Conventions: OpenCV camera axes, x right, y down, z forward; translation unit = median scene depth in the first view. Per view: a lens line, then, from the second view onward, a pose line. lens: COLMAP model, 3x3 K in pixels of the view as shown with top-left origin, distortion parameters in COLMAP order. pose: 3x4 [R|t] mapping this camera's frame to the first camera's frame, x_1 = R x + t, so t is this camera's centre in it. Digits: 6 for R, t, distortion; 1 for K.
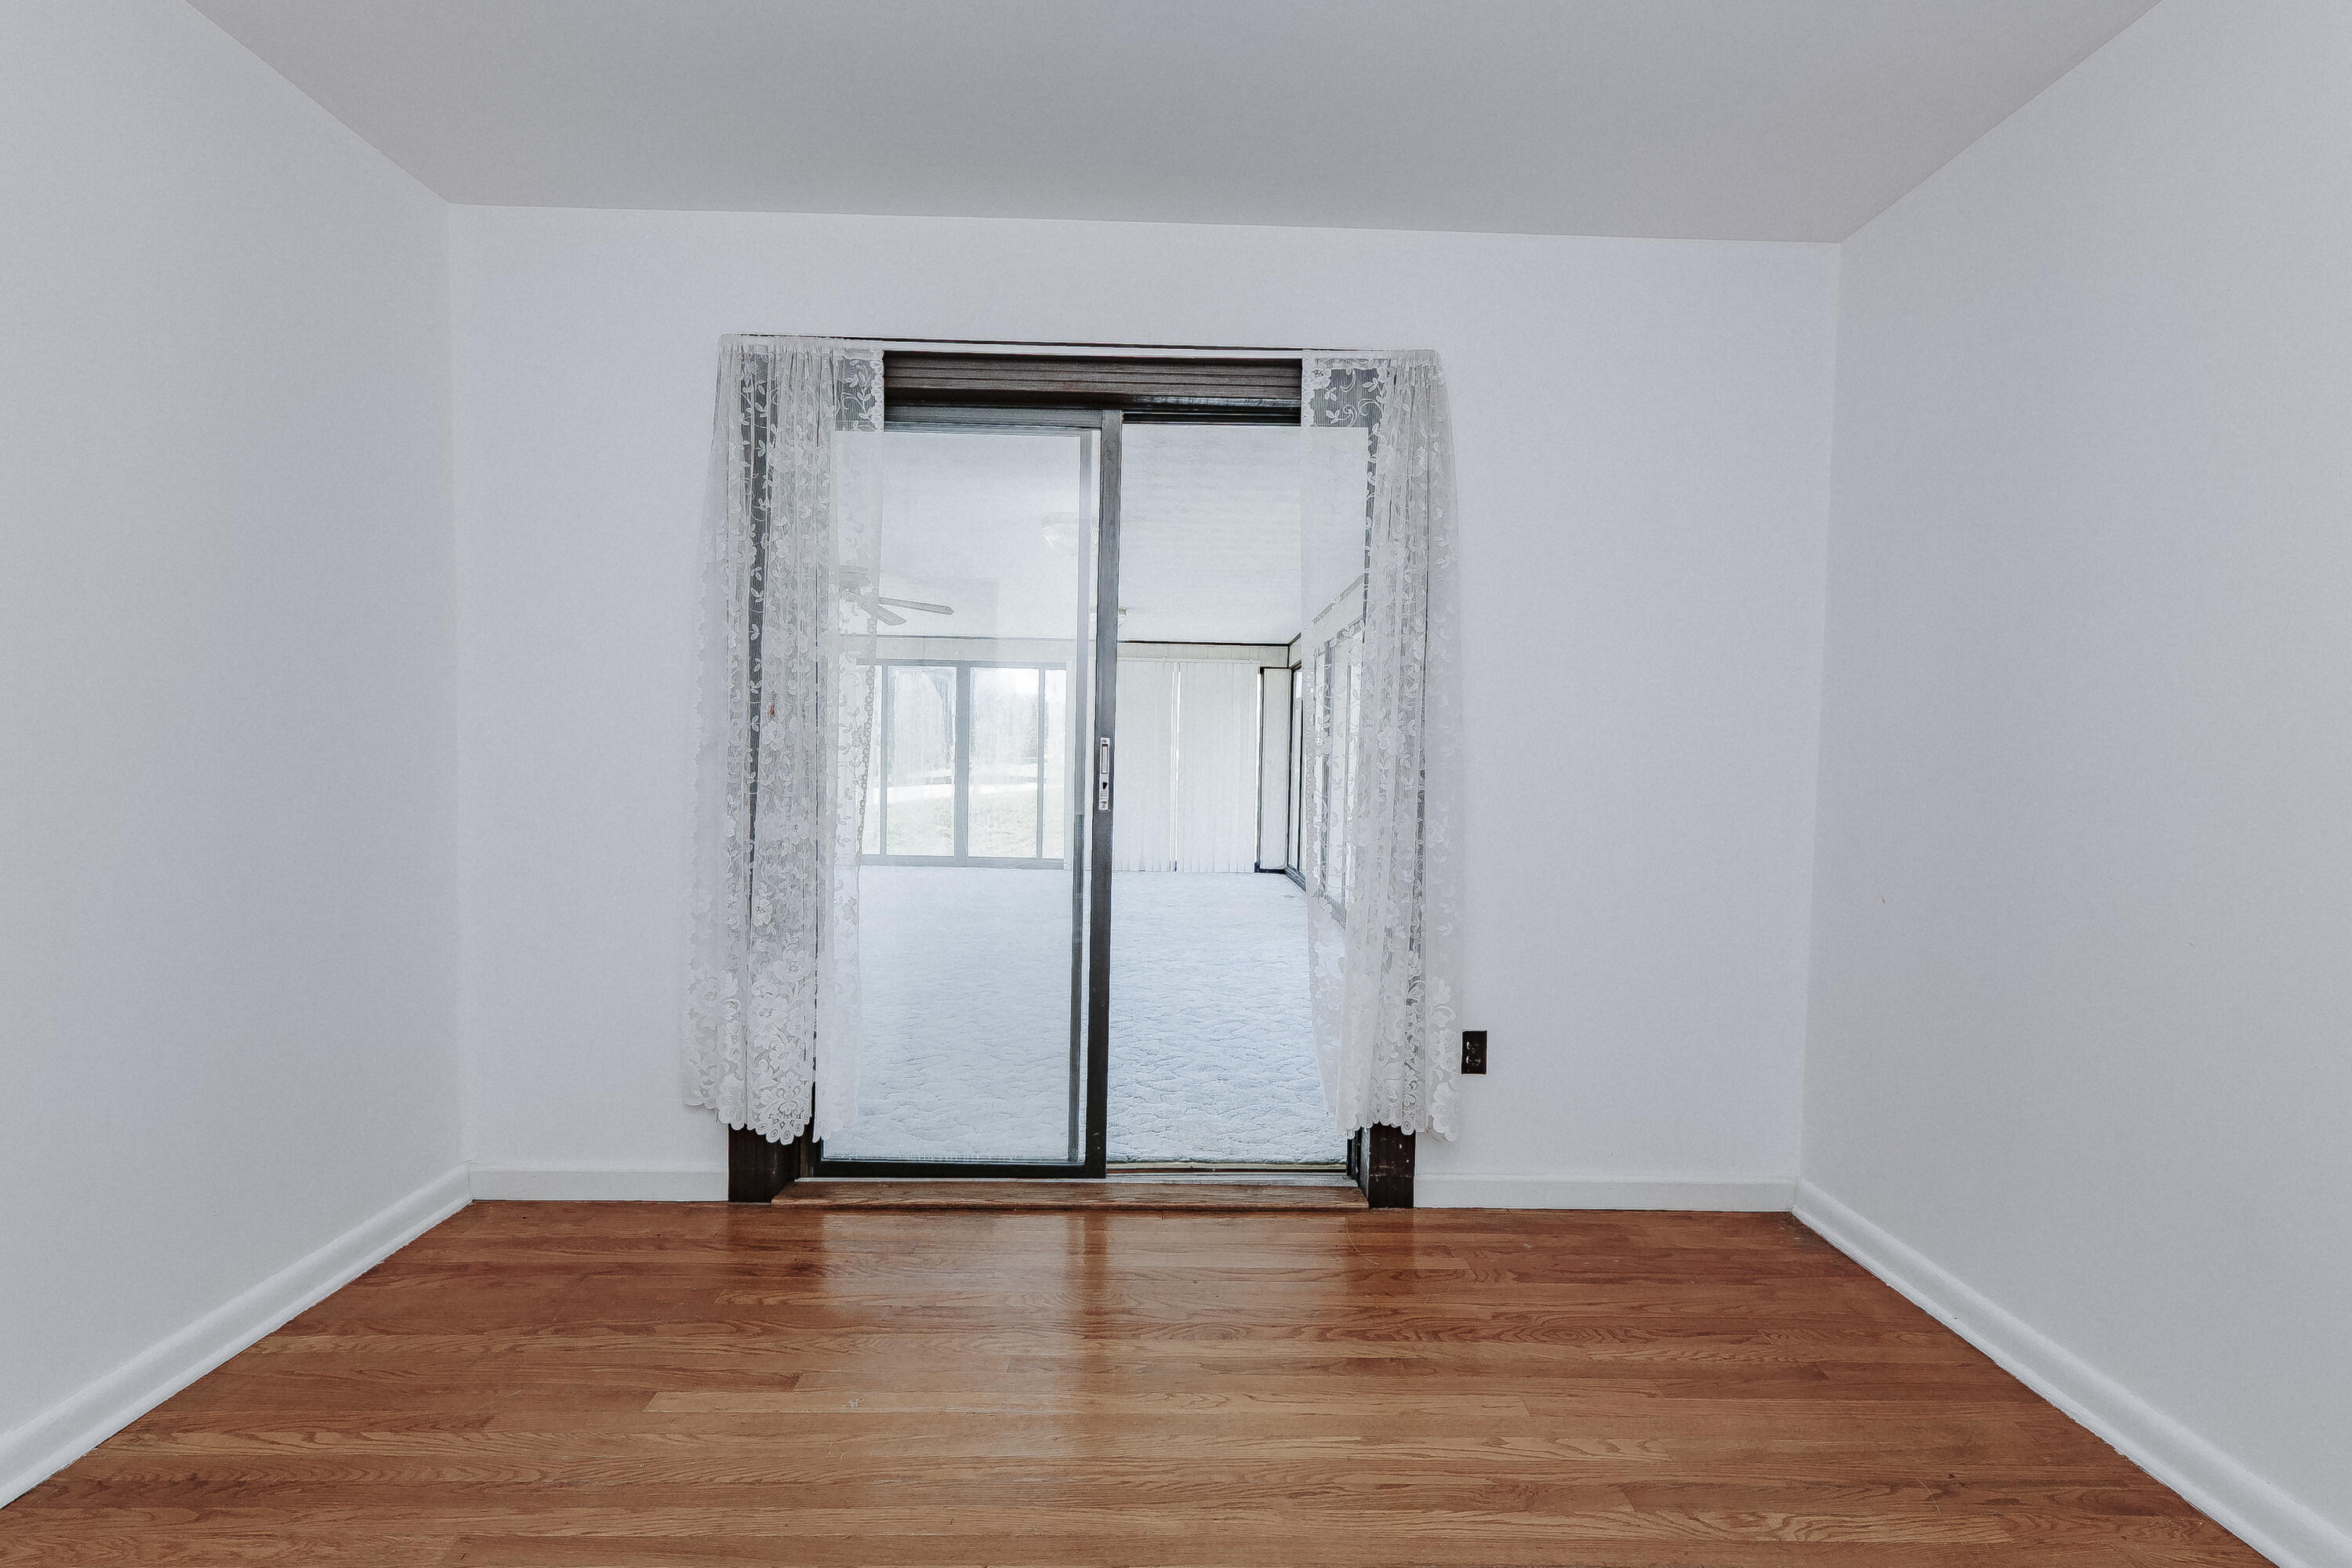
lens RADIAL K [[1049.6, 0, 1172.8], [0, 1049.6, 789.1], [0, 0, 1]] dist [0.002615, 0.000668]
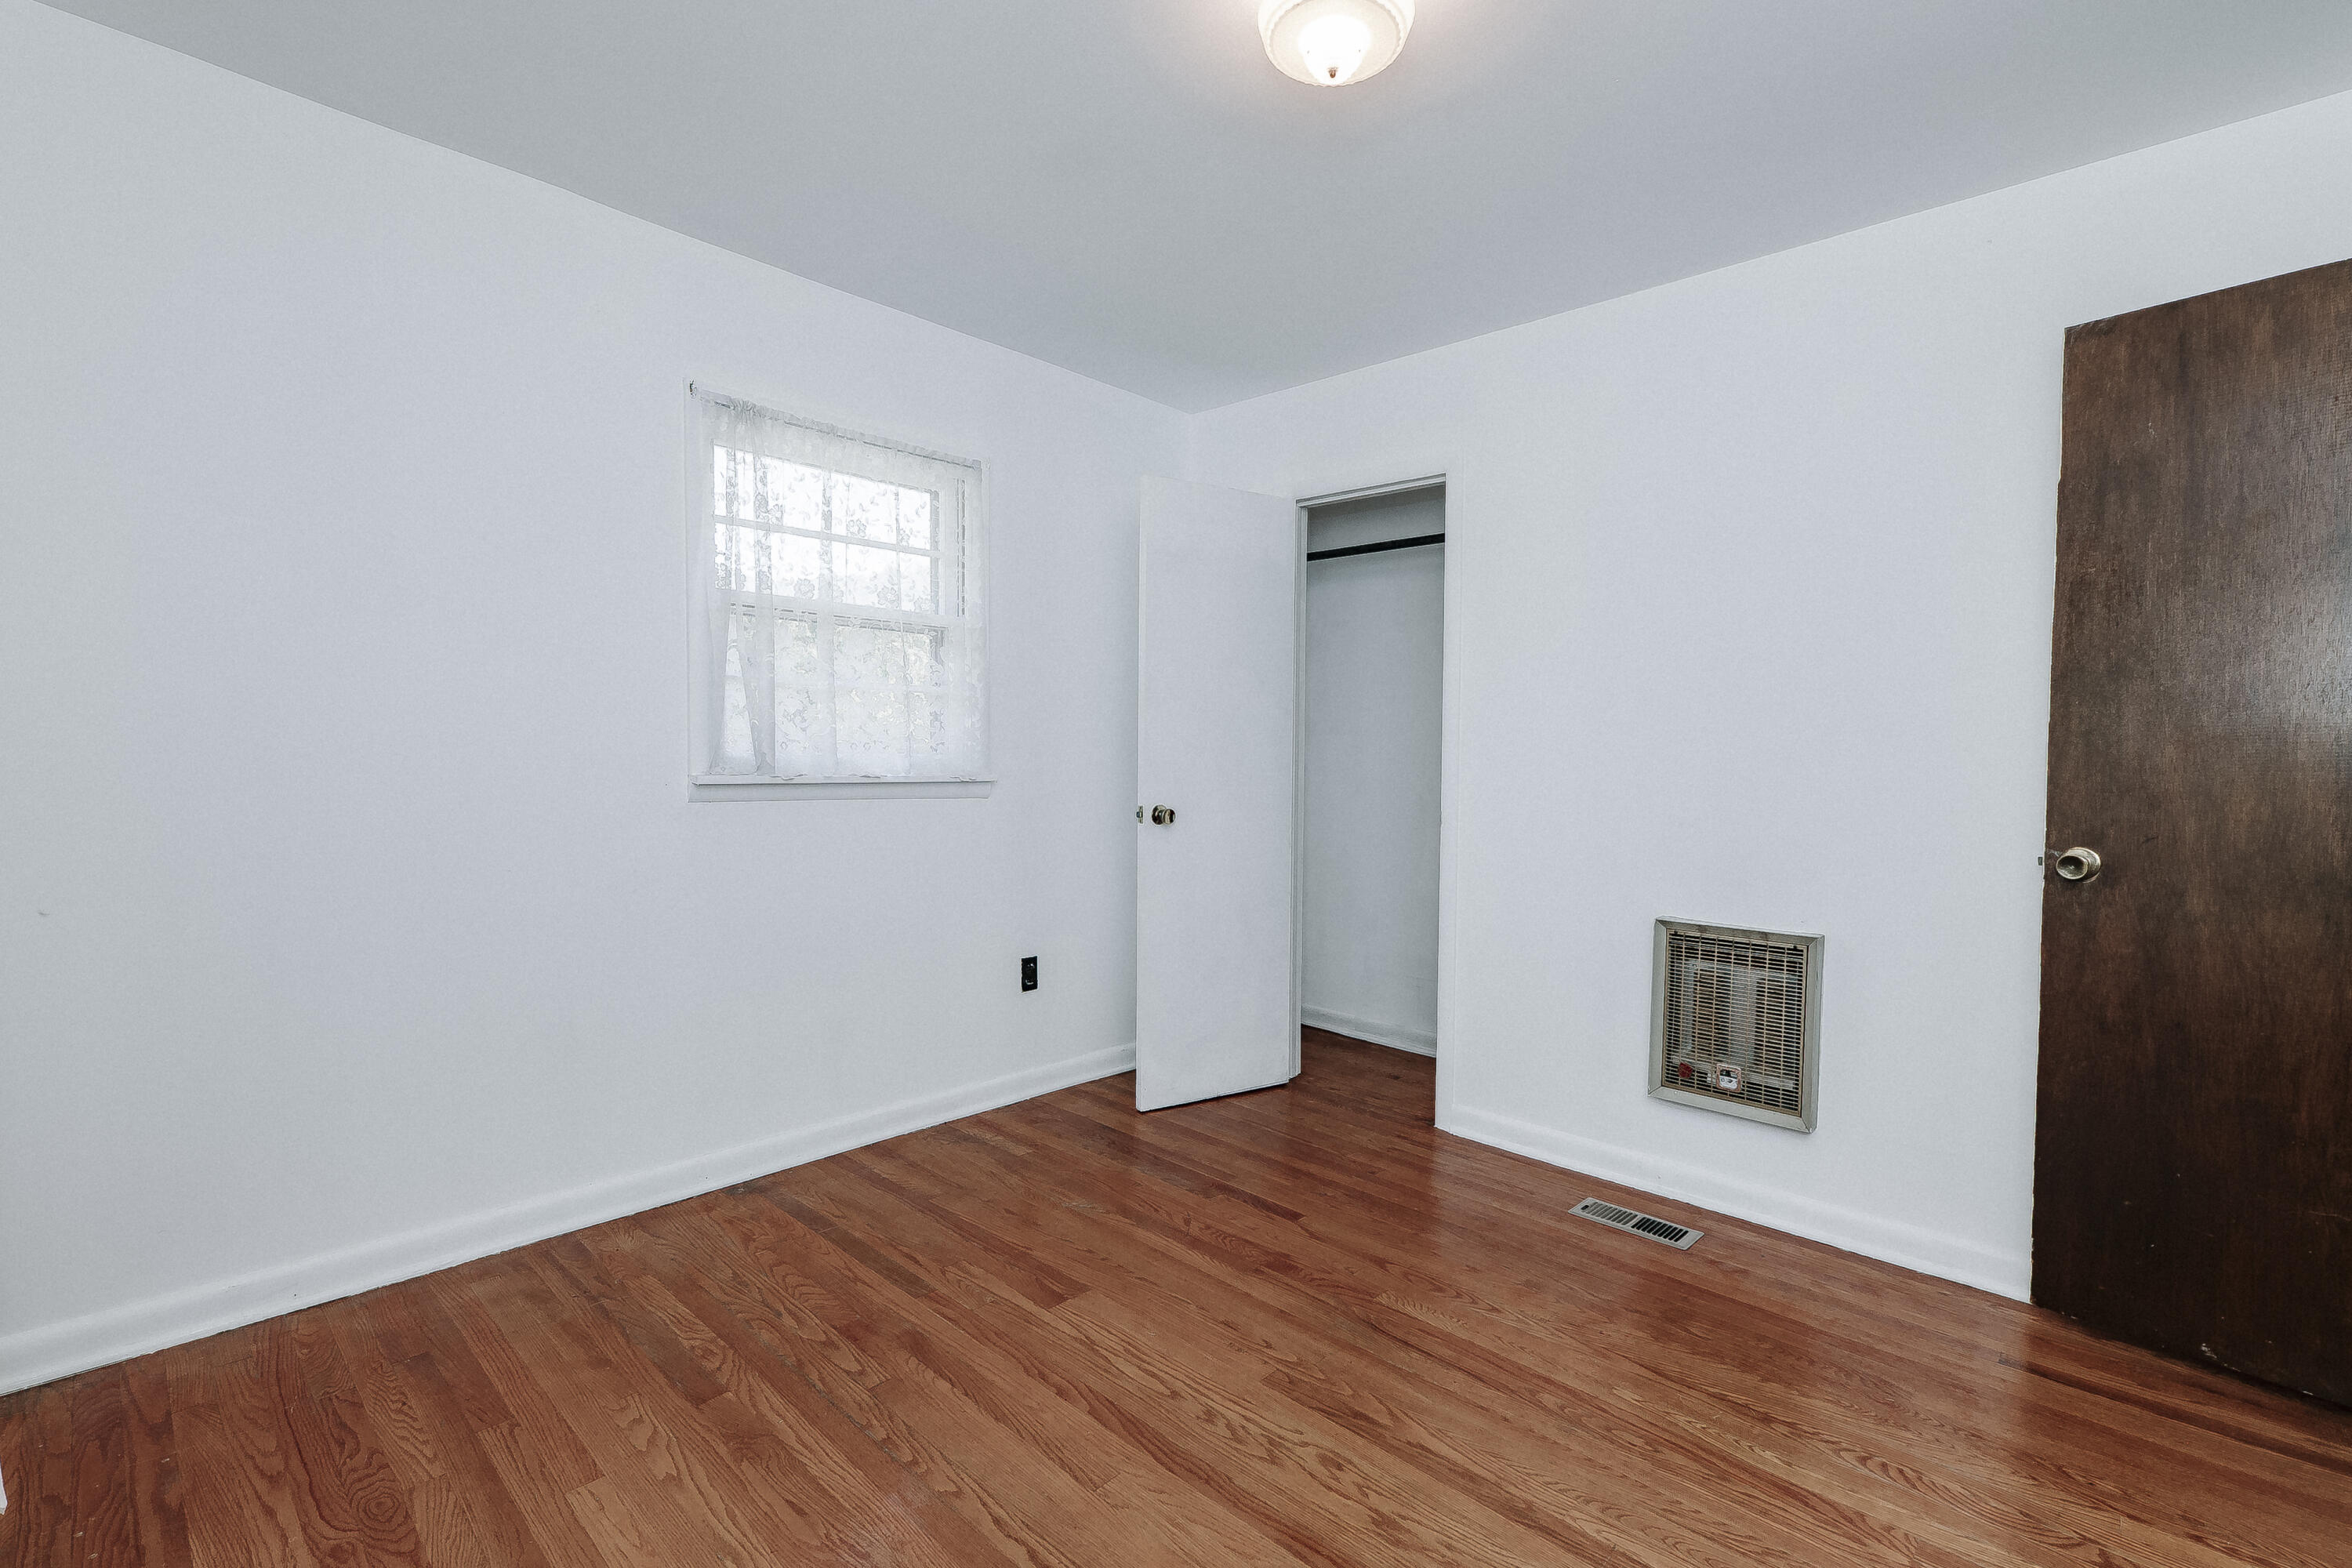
lens RADIAL K [[1049.6, 0, 1172.8], [0, 1049.6, 789.1], [0, 0, 1]] dist [0.002615, 0.000668]
pose [[-0.709425, -0.043673, 0.703426, -0.439971], [-0.004150, 0.998320, 0.057796, -0.032947], [-0.704769, 0.038083, -0.708414, 0.908856]]
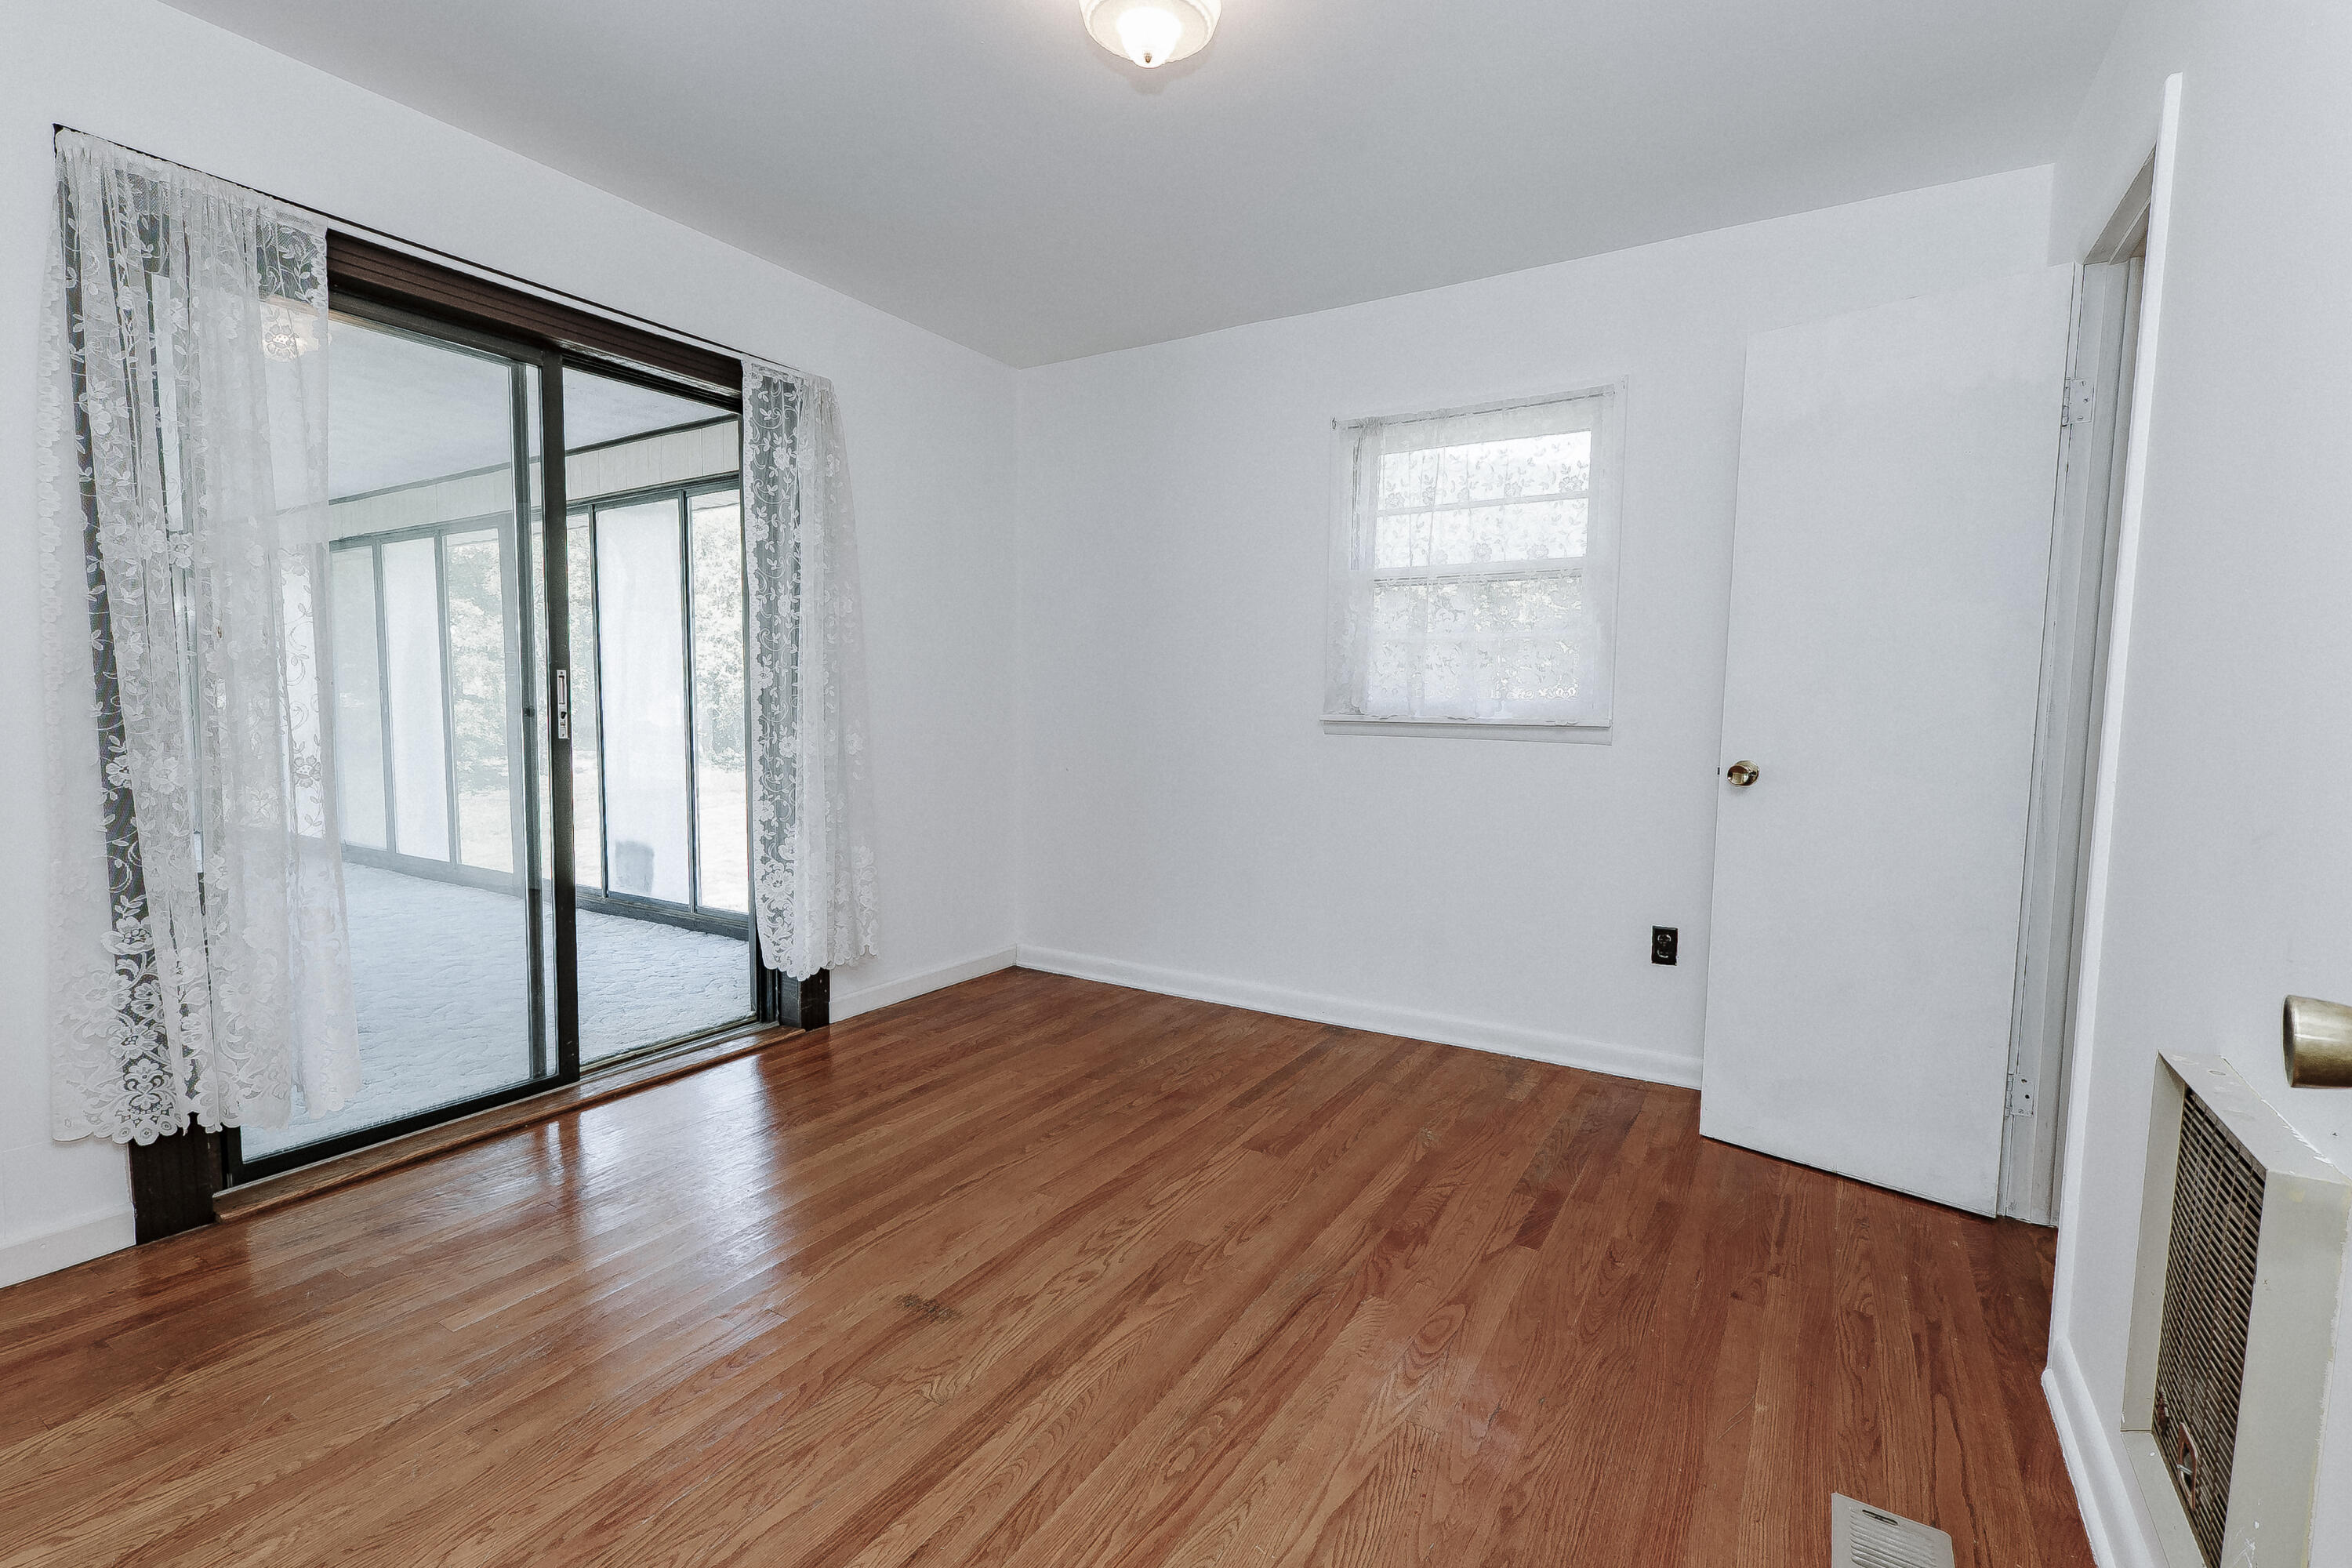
lens RADIAL K [[1049.6, 0, 1172.8], [0, 1049.6, 789.1], [0, 0, 1]] dist [0.002615, 0.000668]
pose [[0.538838, -0.080784, 0.838527, -0.668735], [0.019404, 0.996317, 0.083517, -0.006183], [-0.842186, -0.028732, 0.538421, -0.091850]]
